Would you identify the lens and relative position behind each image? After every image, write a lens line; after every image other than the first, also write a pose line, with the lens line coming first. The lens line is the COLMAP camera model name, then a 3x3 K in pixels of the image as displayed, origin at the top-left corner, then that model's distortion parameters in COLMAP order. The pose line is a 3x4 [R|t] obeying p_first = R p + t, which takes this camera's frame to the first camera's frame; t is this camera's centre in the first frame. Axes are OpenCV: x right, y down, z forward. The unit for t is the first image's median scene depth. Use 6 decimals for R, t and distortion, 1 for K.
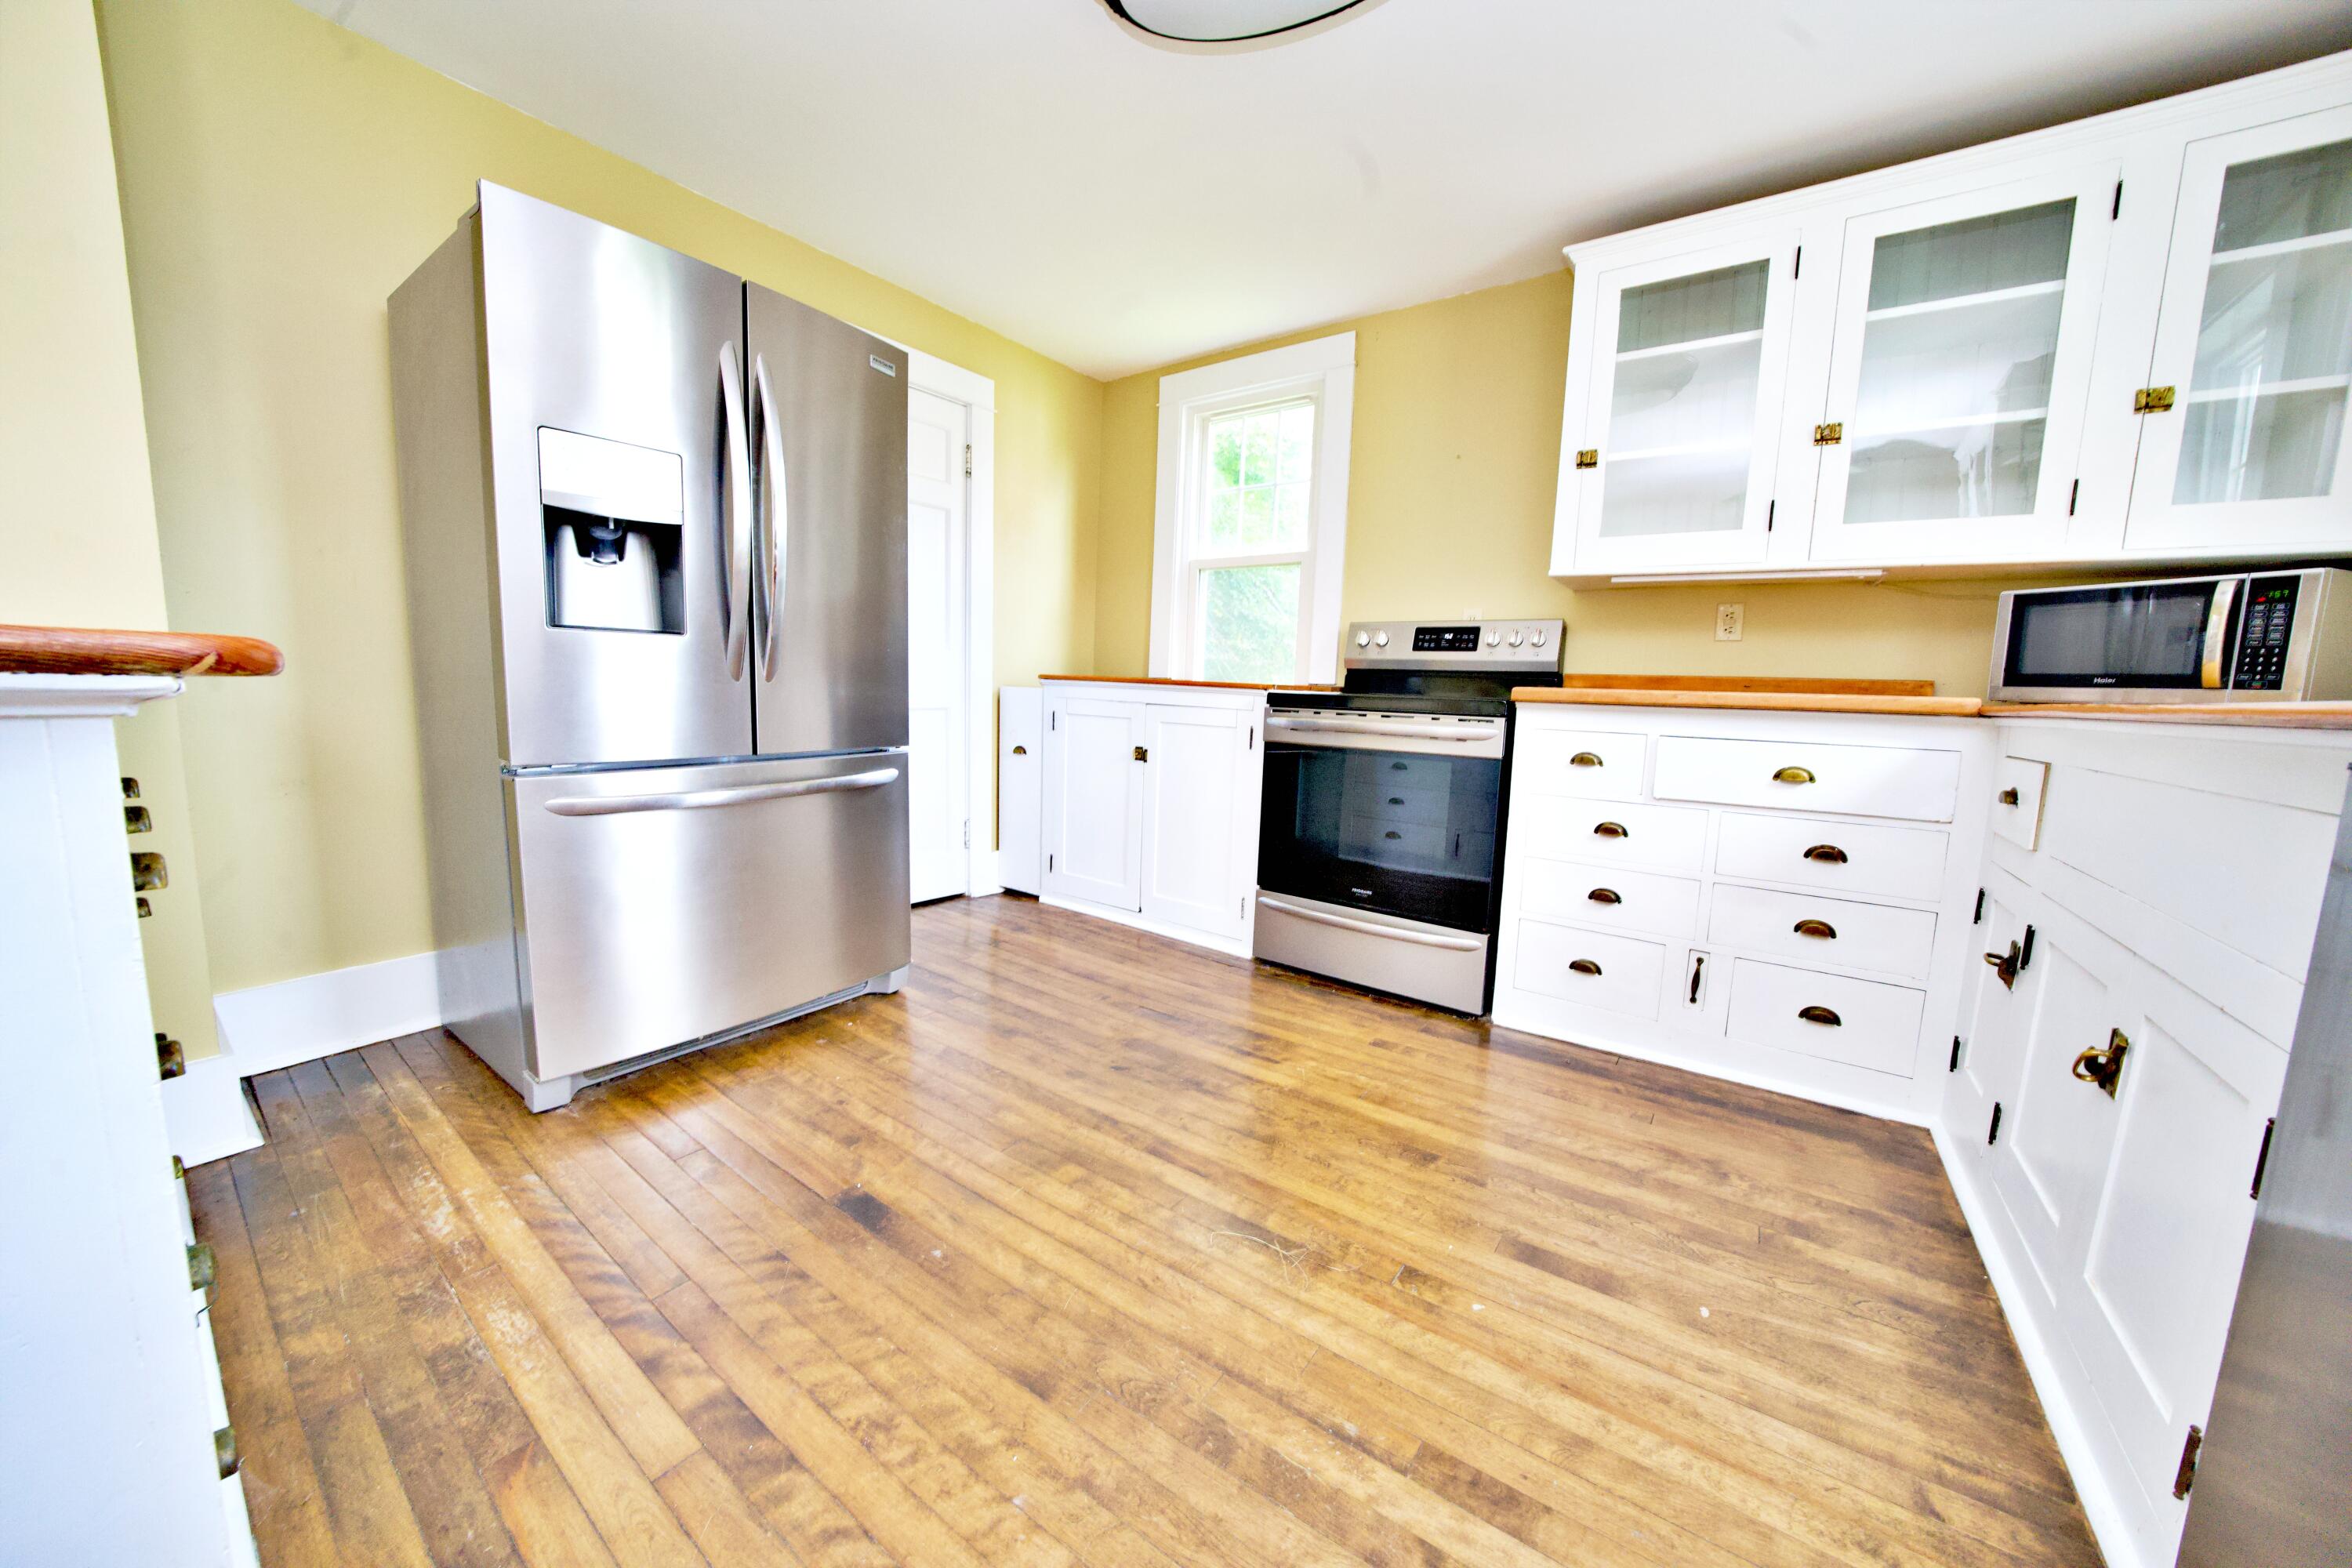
lens RADIAL K [[814.5, 0, 1173.5], [0, 814.5, 787.4], [0, 0, 1]] dist [-0.027068, 0.003155]
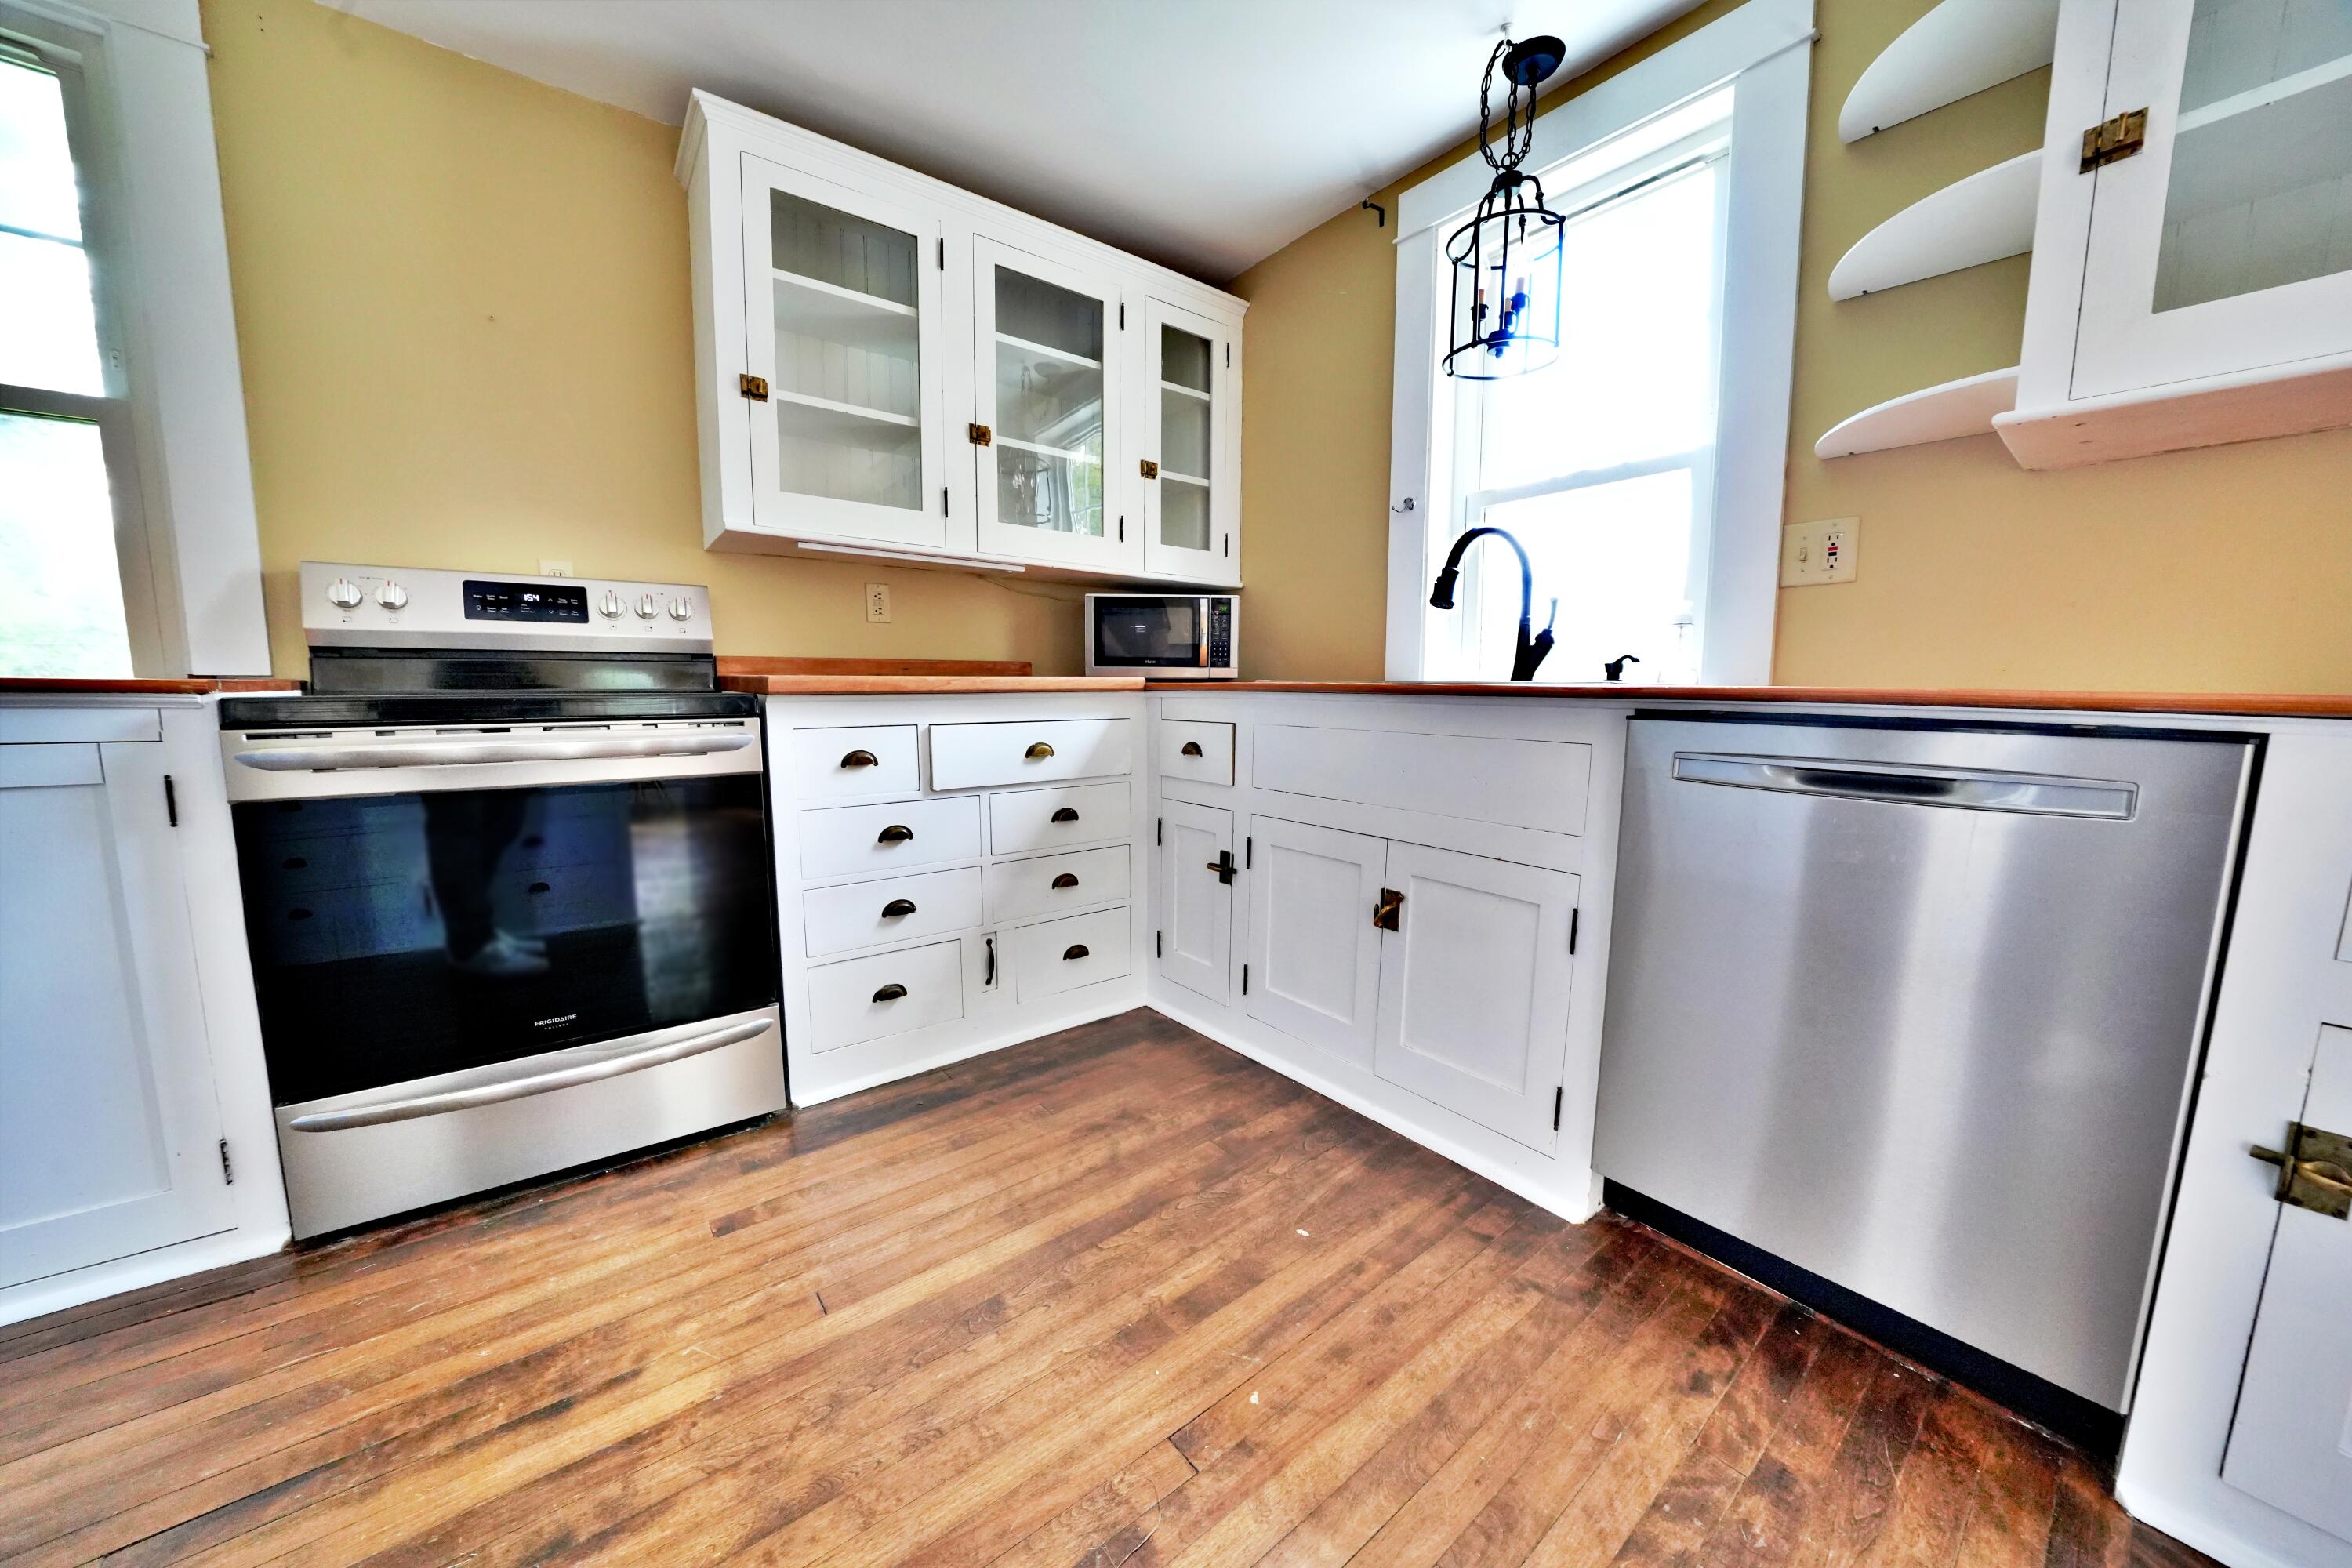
lens RADIAL K [[814.5, 0, 1173.5], [0, 814.5, 787.4], [0, 0, 1]] dist [-0.027068, 0.003155]
pose [[0.274609, -0.152308, 0.949417, -0.234995], [0.120683, 0.985027, 0.123114, -0.078273], [-0.953953, 0.080770, 0.288878, 0.493191]]
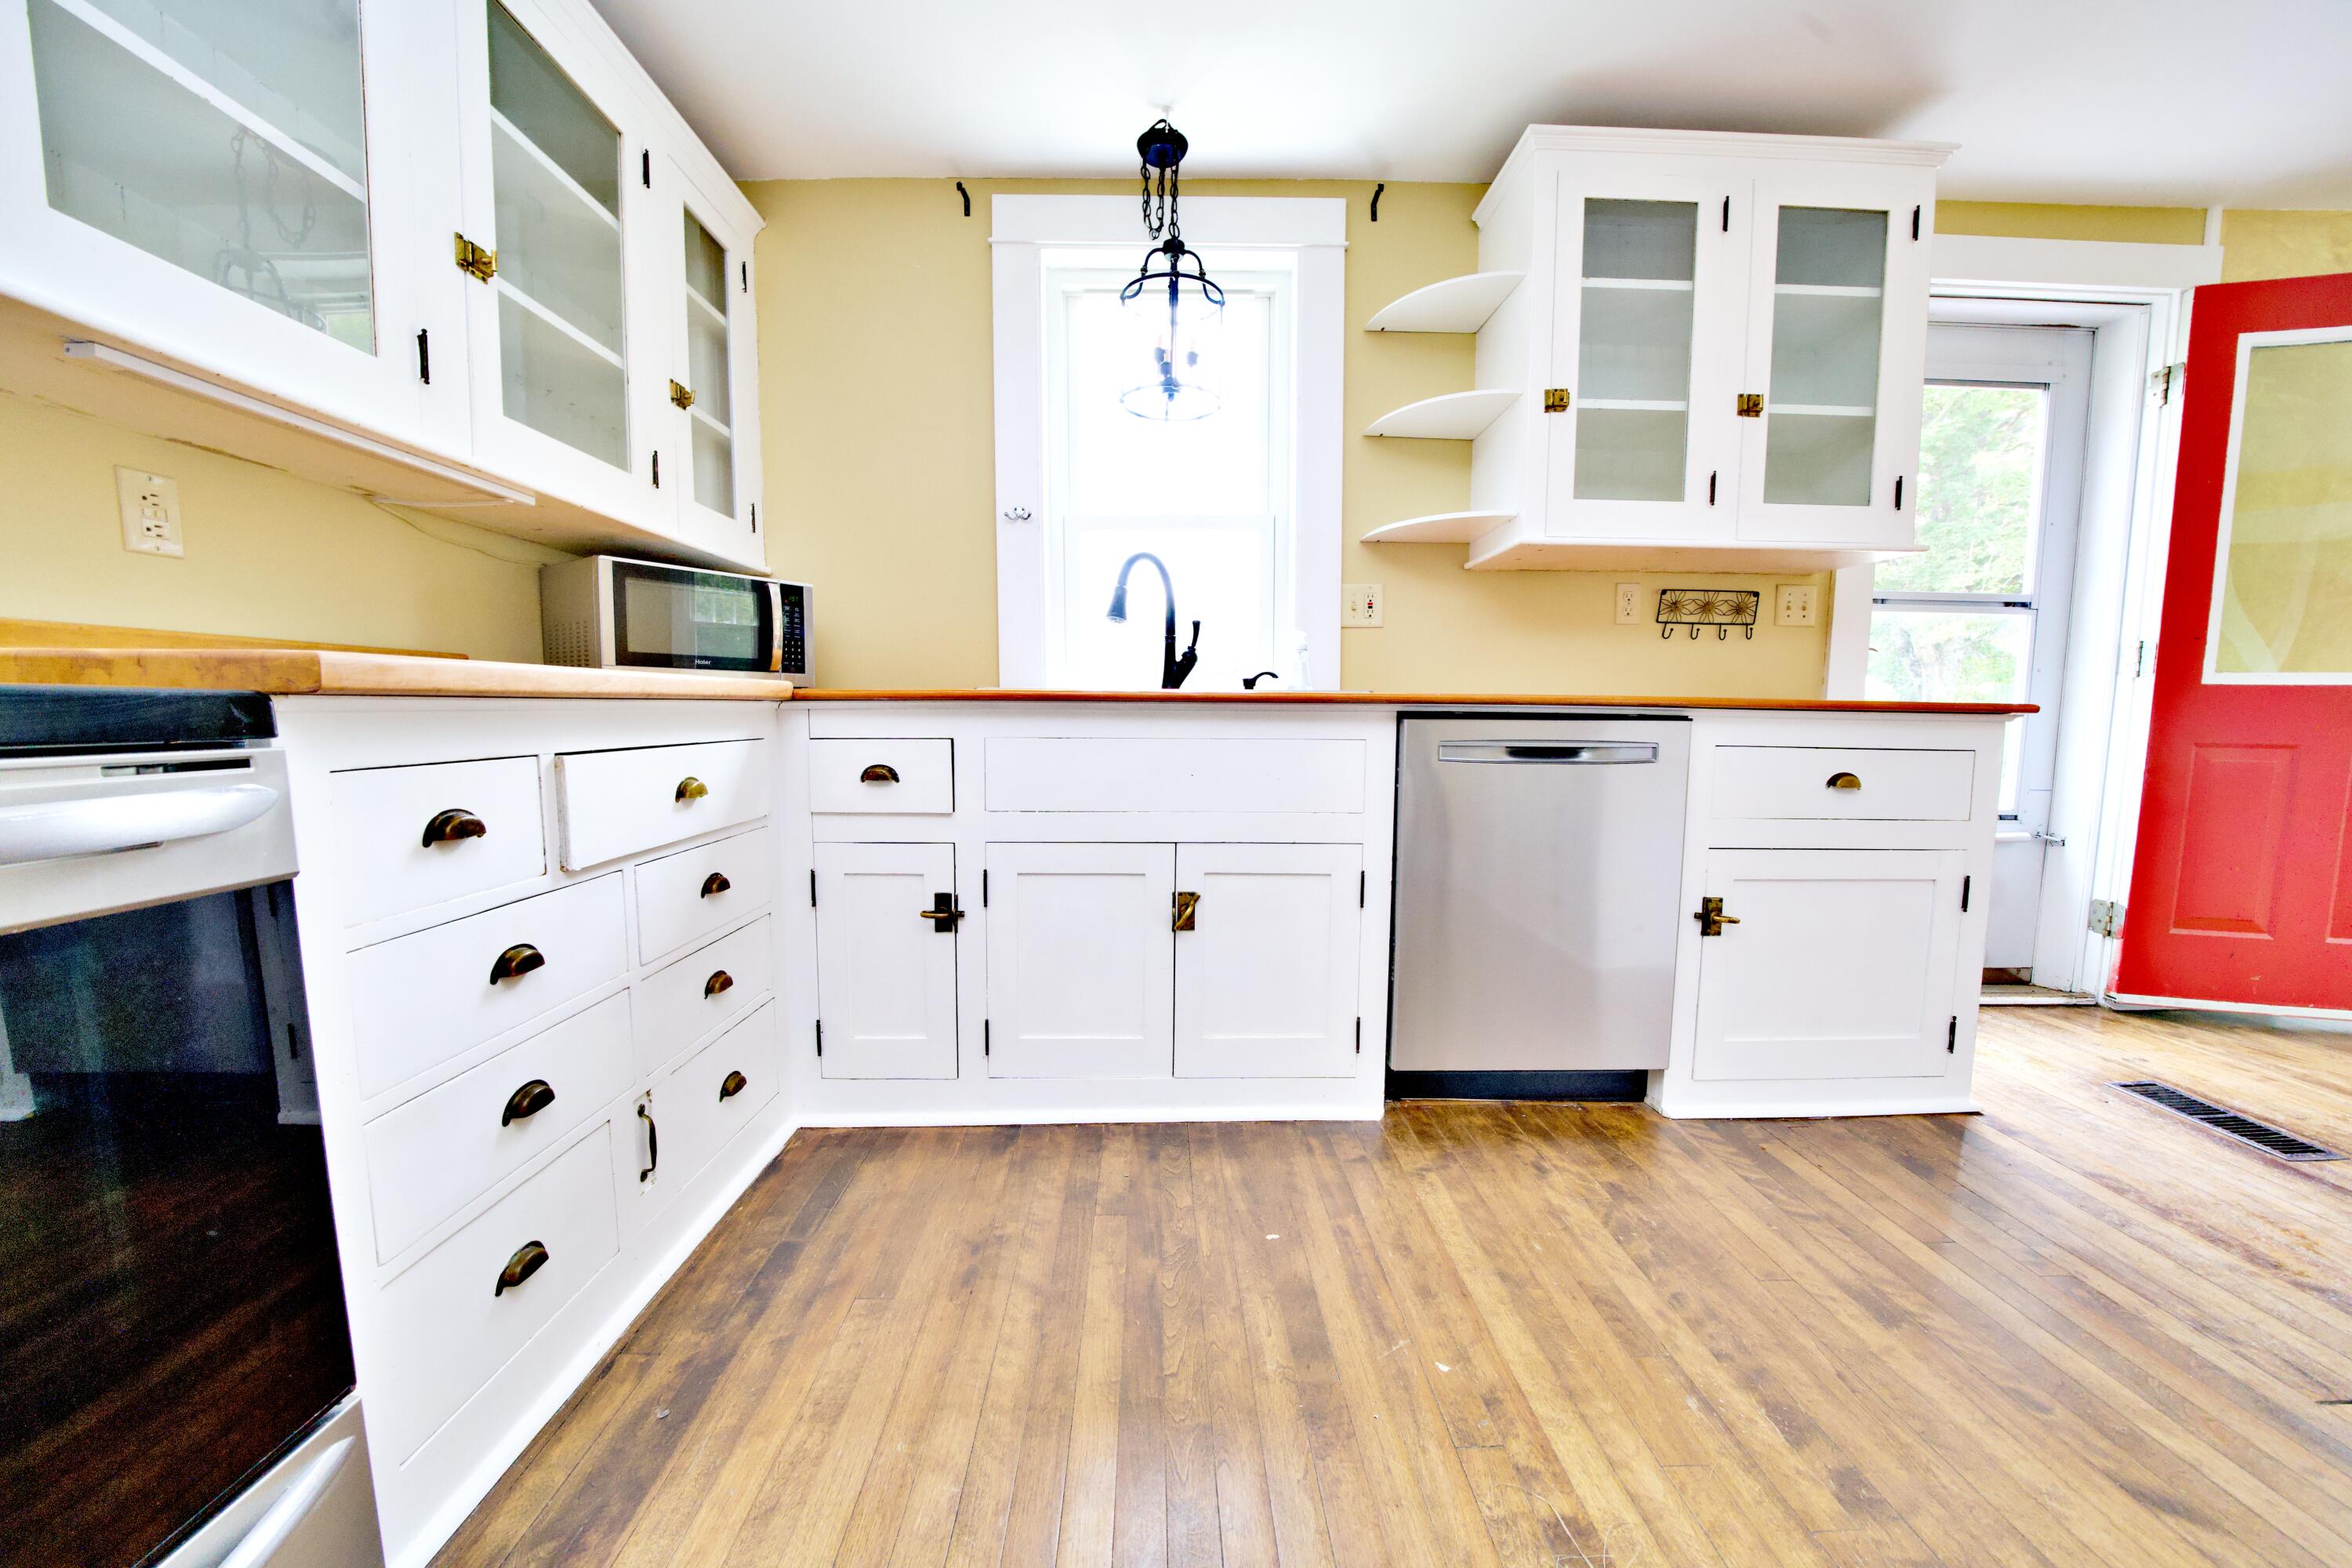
lens RADIAL K [[824.0, 0, 1170.7], [0, 824.0, 785.4], [0, 0, 1]] dist [-0.023341, 0.000103]
pose [[-0.606824, -0.106165, 0.787714, -0.055524], [0.072001, 0.979623, 0.187497, -0.121022], [-0.791568, 0.170494, -0.586814, 1.057439]]
